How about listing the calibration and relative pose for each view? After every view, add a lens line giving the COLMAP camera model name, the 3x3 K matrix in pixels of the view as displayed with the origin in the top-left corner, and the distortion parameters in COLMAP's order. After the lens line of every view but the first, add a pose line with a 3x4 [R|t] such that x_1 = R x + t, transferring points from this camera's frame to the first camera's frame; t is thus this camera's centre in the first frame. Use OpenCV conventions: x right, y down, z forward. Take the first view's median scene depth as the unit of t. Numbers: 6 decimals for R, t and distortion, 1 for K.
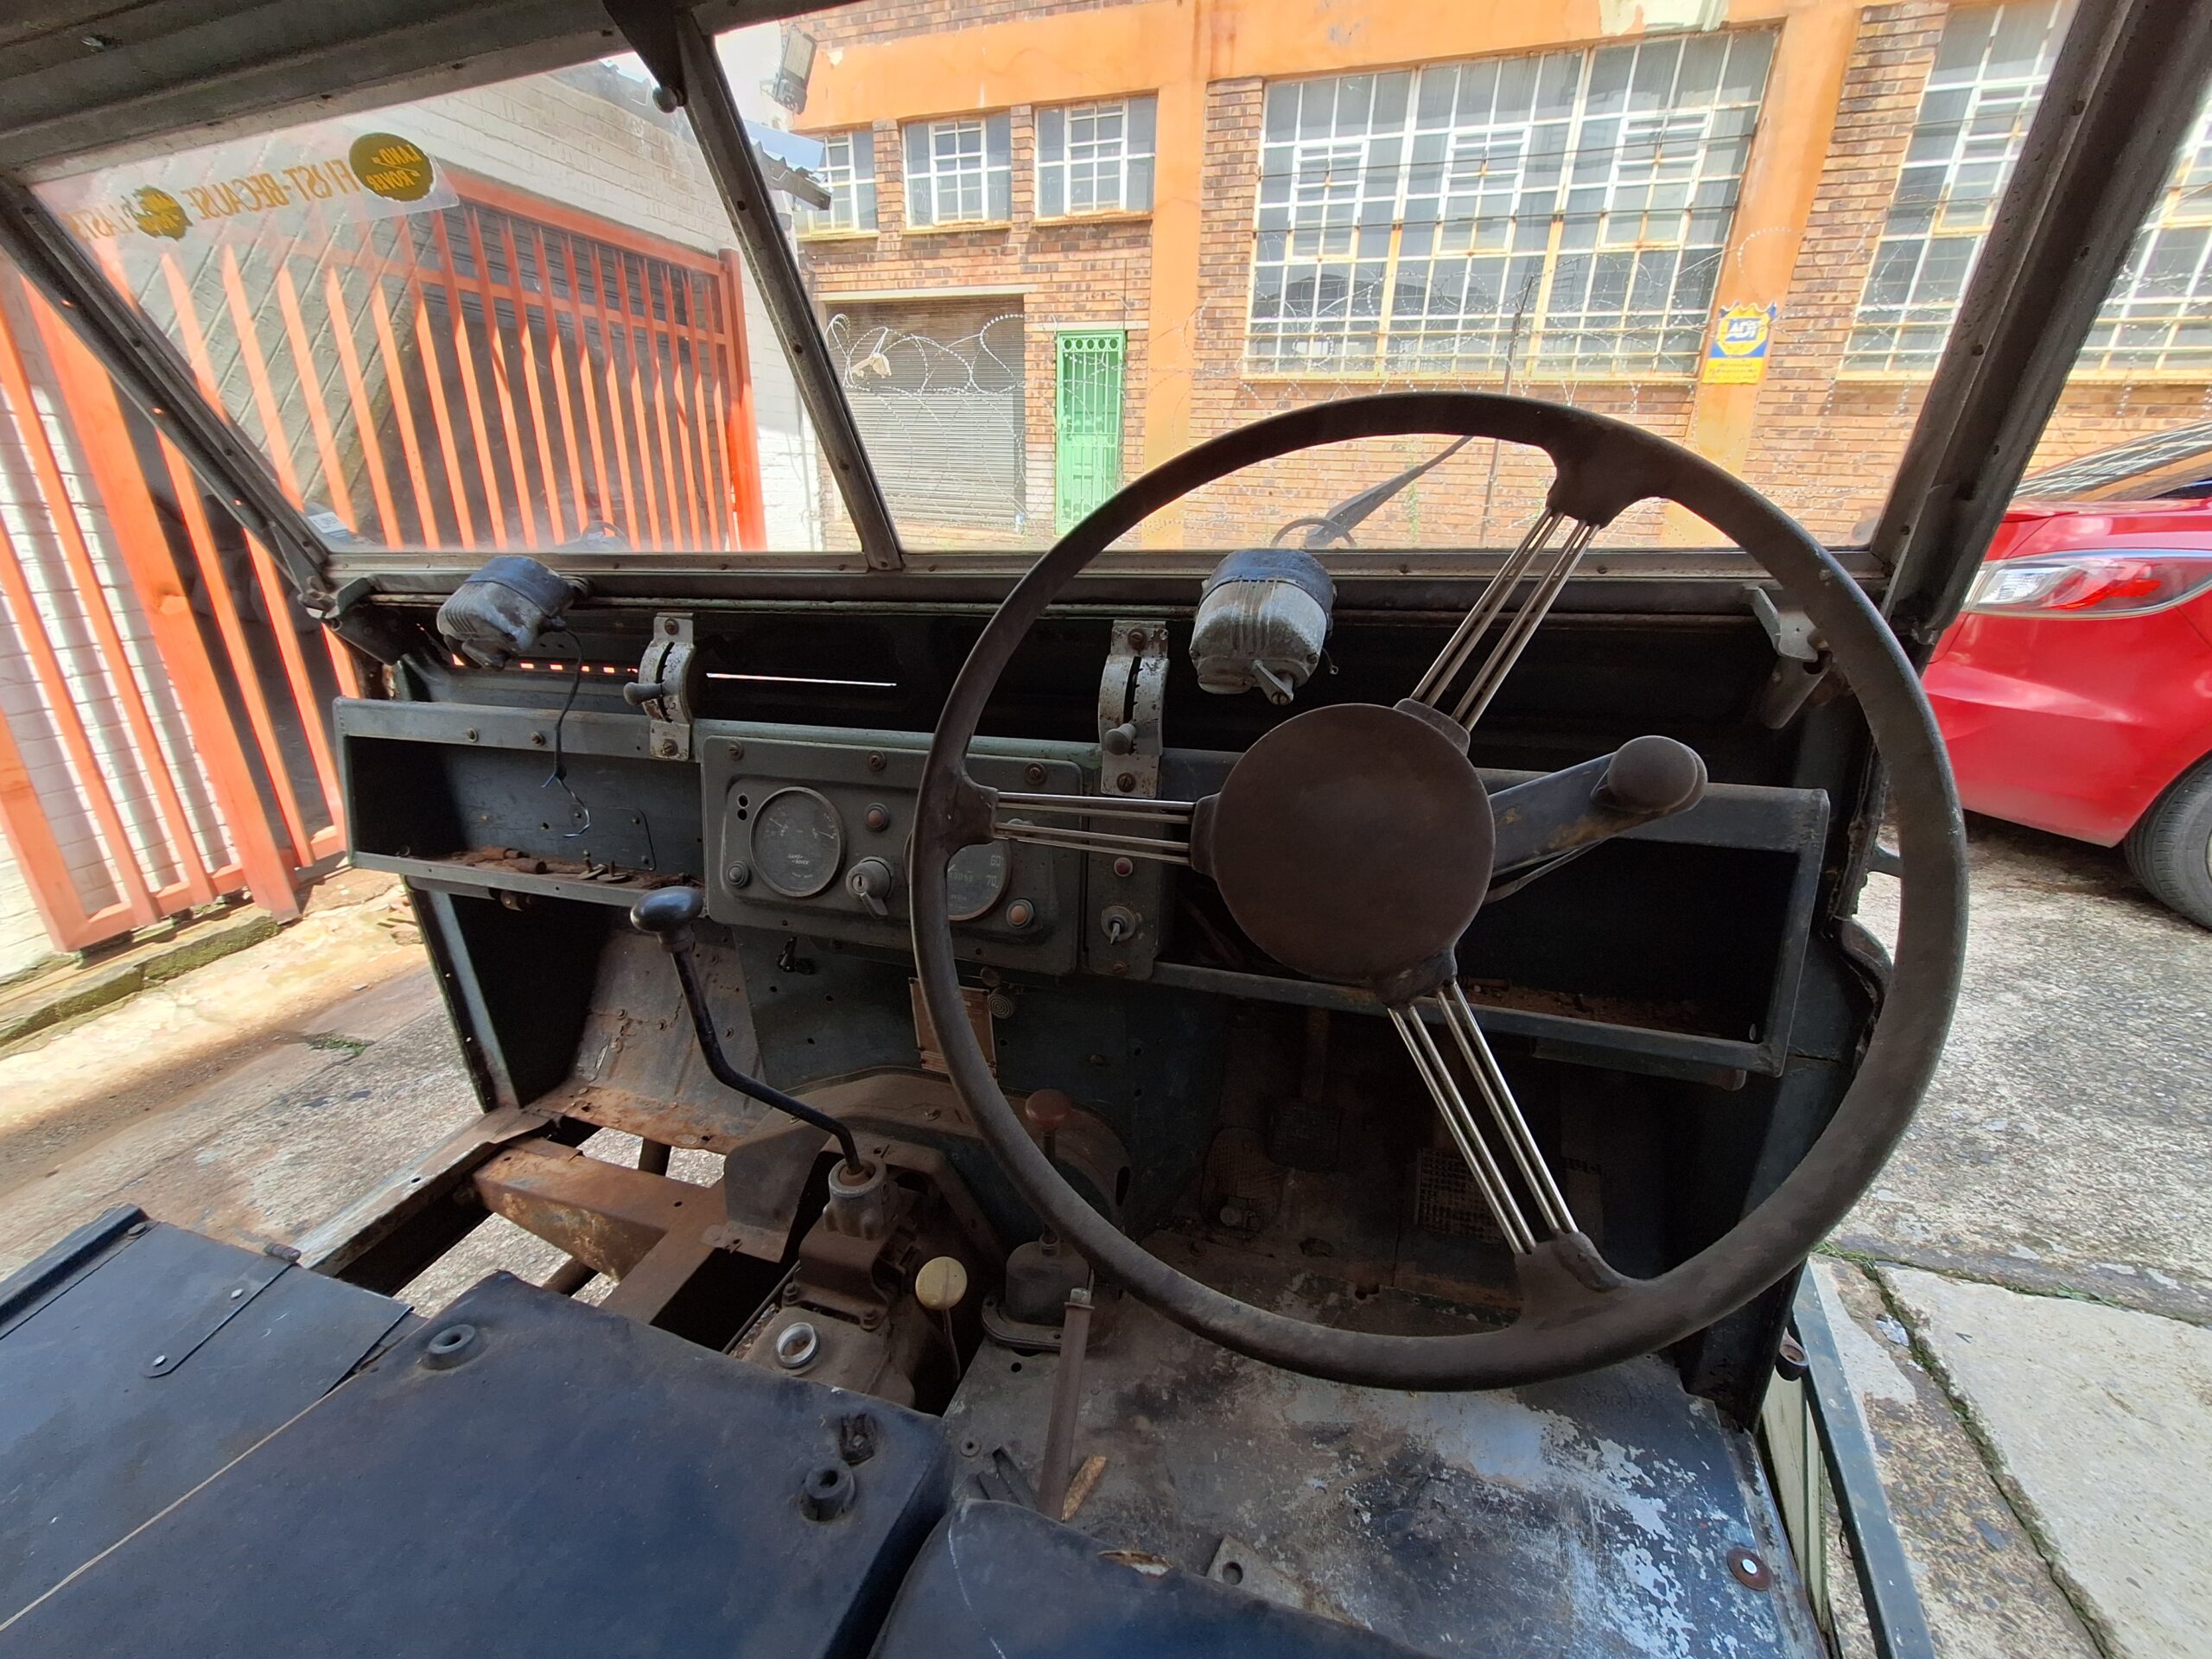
lens RADIAL K [[883.9, 0, 1111.2], [0, 883.9, 815.9], [0, 0, 1]] dist [-0.000499, 0.000760]
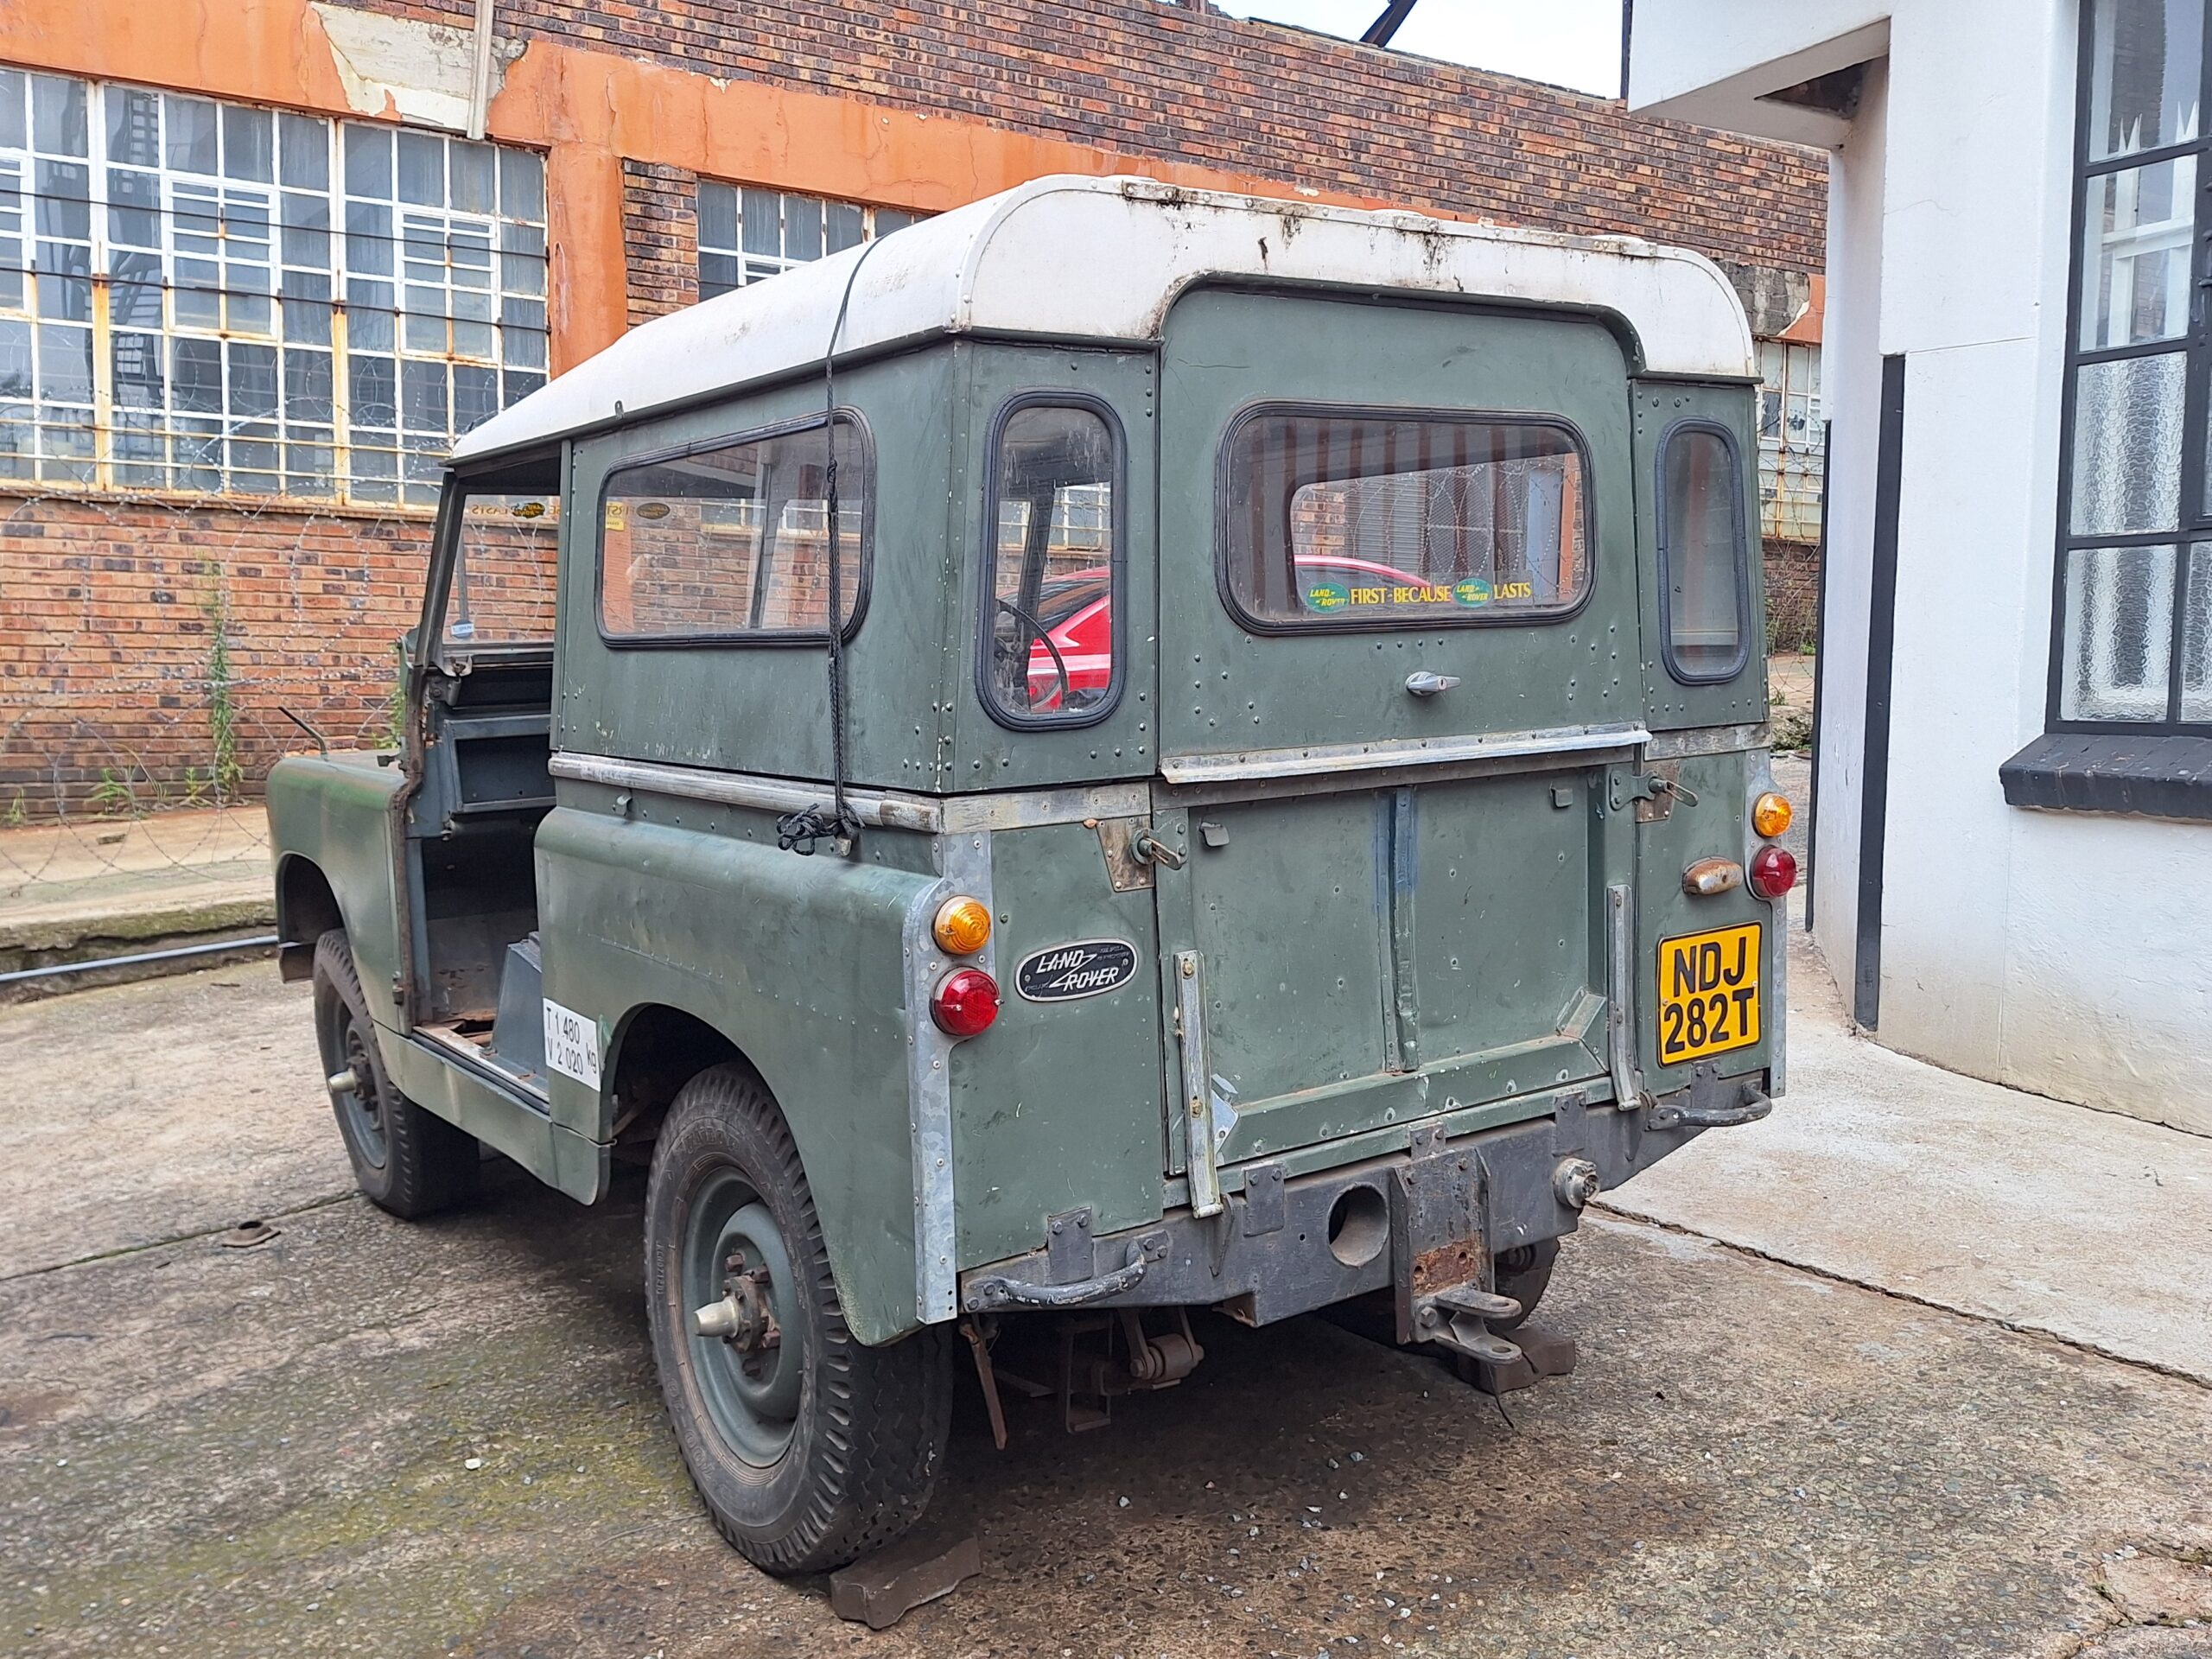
lens RADIAL K [[1932.3, 0, 1101.1], [0, 1932.3, 824.0], [0, 0, 1]] dist [0.155990, -0.256167]
pose [[0.610881, -0.080806, 0.787588, -1.055720], [0.296364, 0.945793, -0.132833, 0.327726], [-0.734161, 0.314558, 0.601714, -0.772165]]
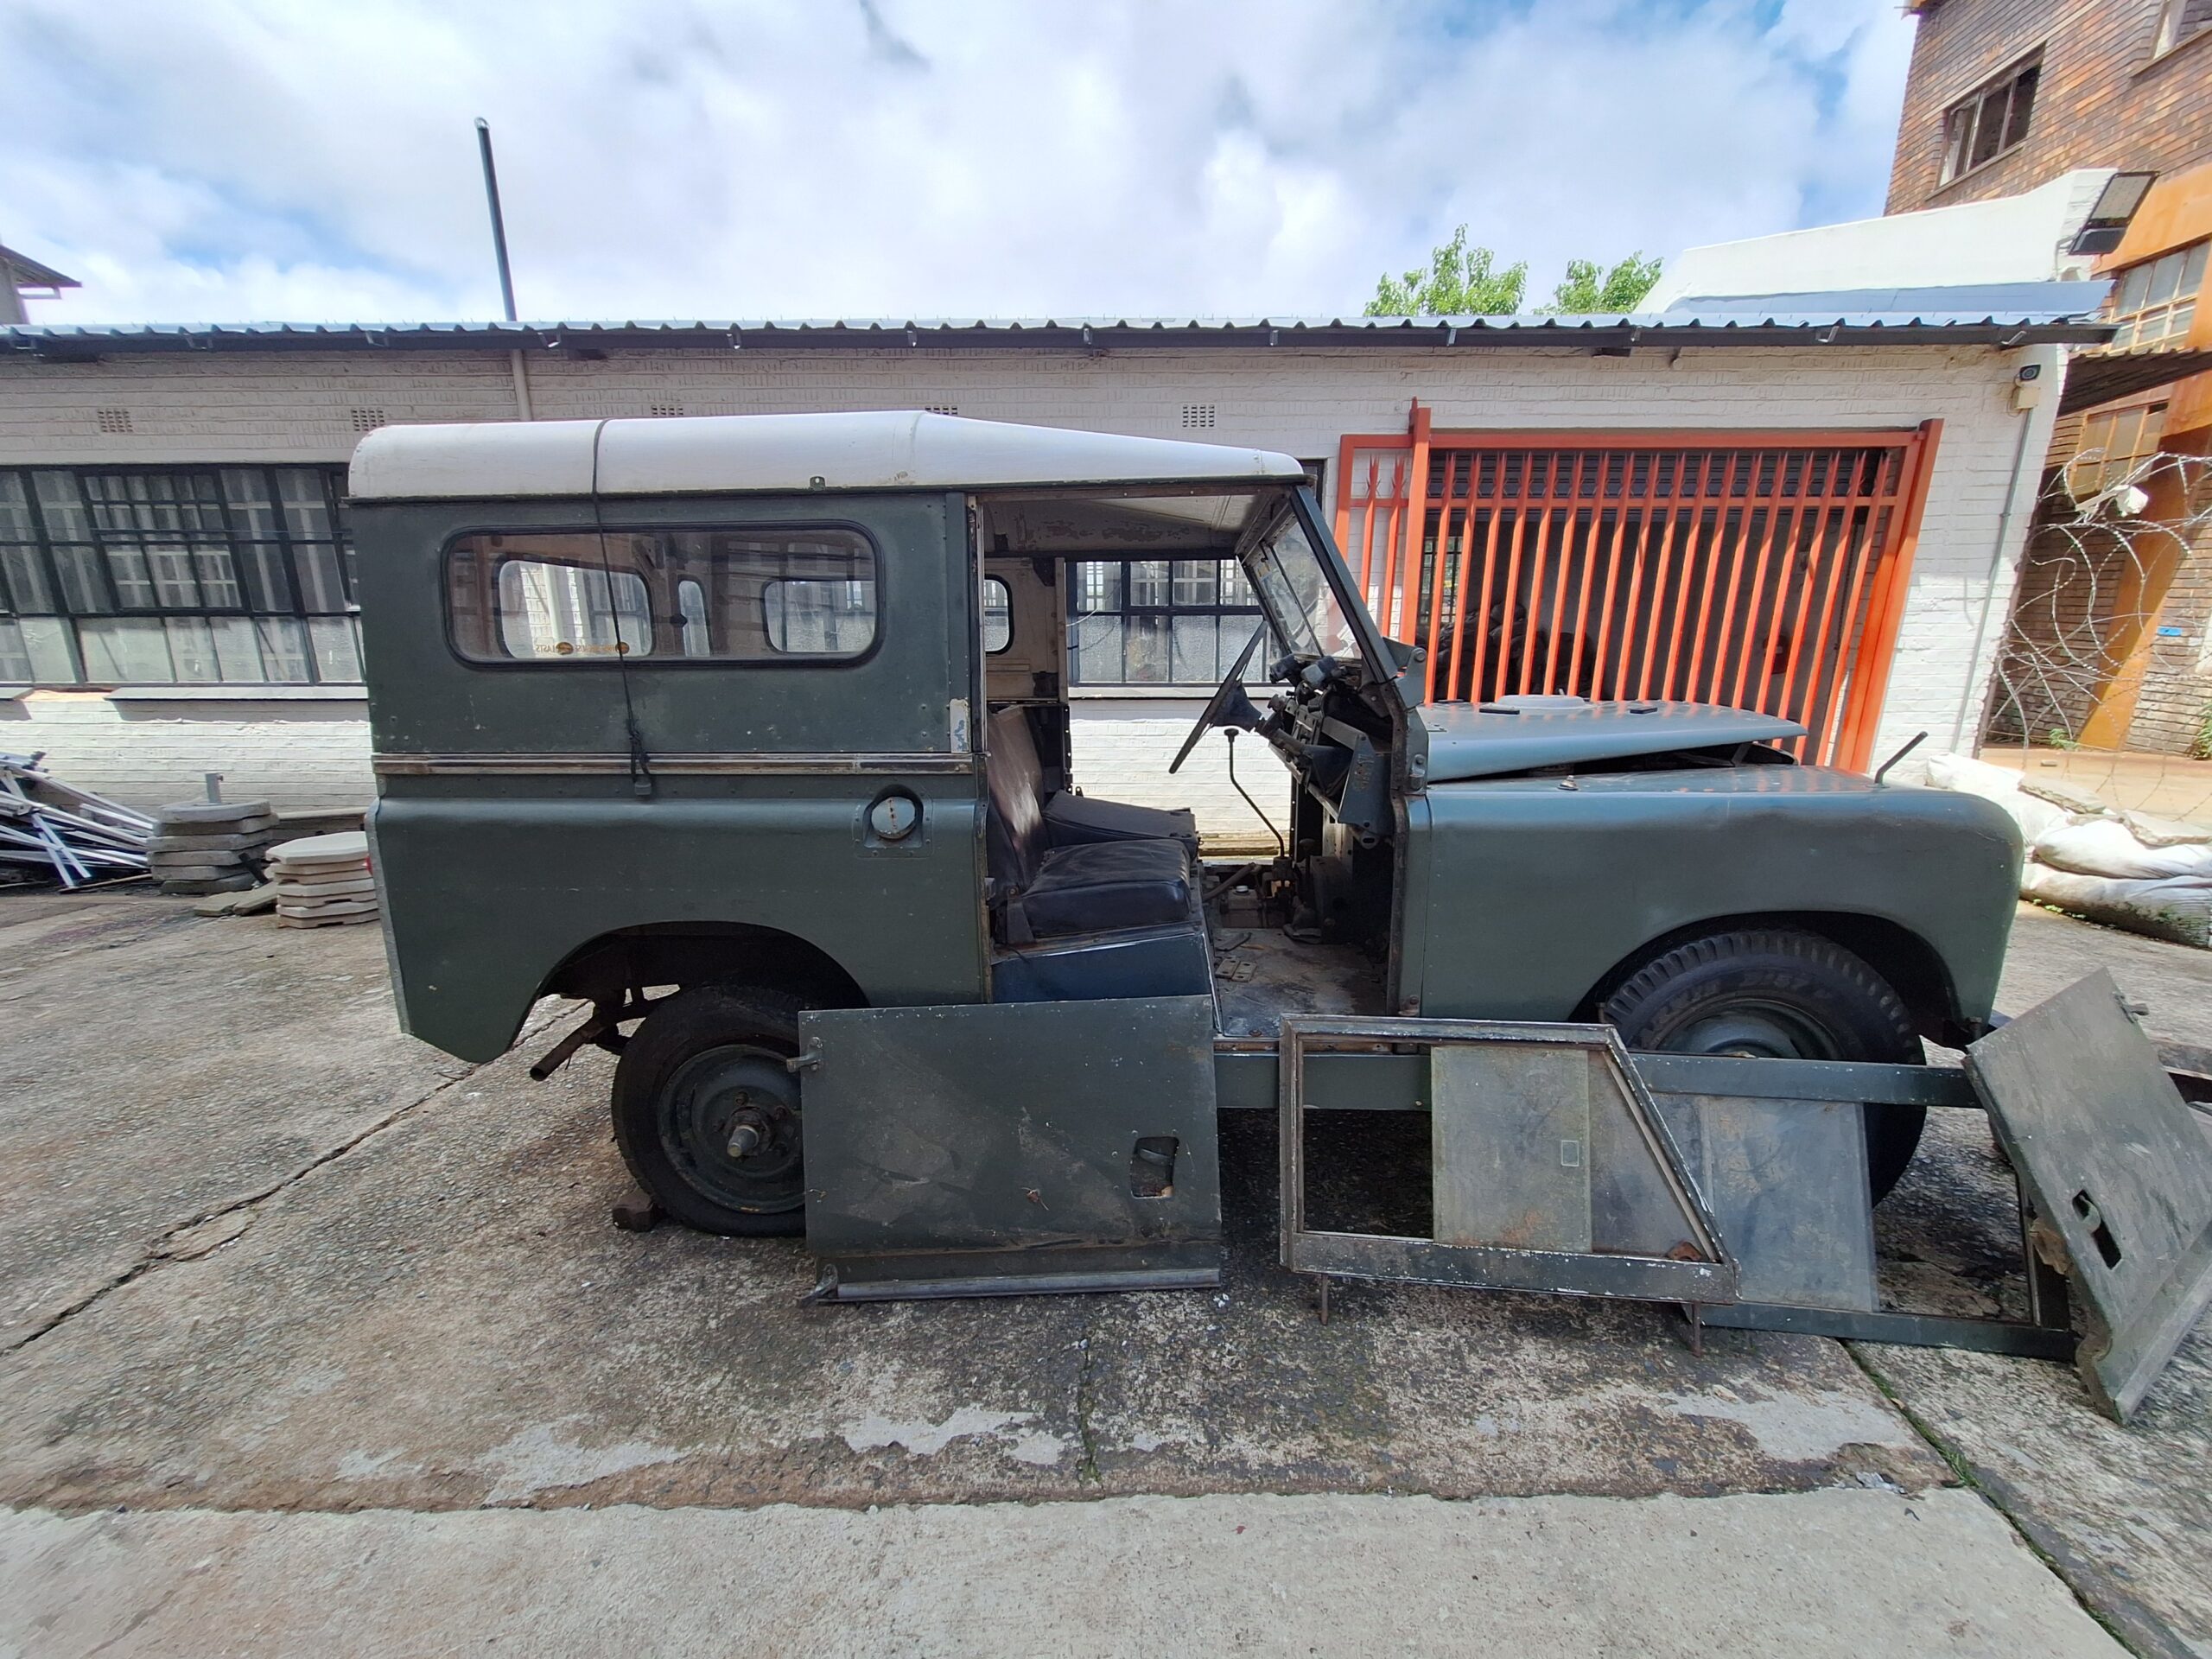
lens RADIAL K [[868.1, 0, 1115.2], [0, 868.1, 811.8], [0, 0, 1]] dist [-0.006406, 0.002667]
pose [[0.247292, 0.206484, -0.946684, 0.676832], [-0.339808, 0.933458, 0.114834, 0.033075], [0.907401, 0.293294, 0.301001, -0.123908]]
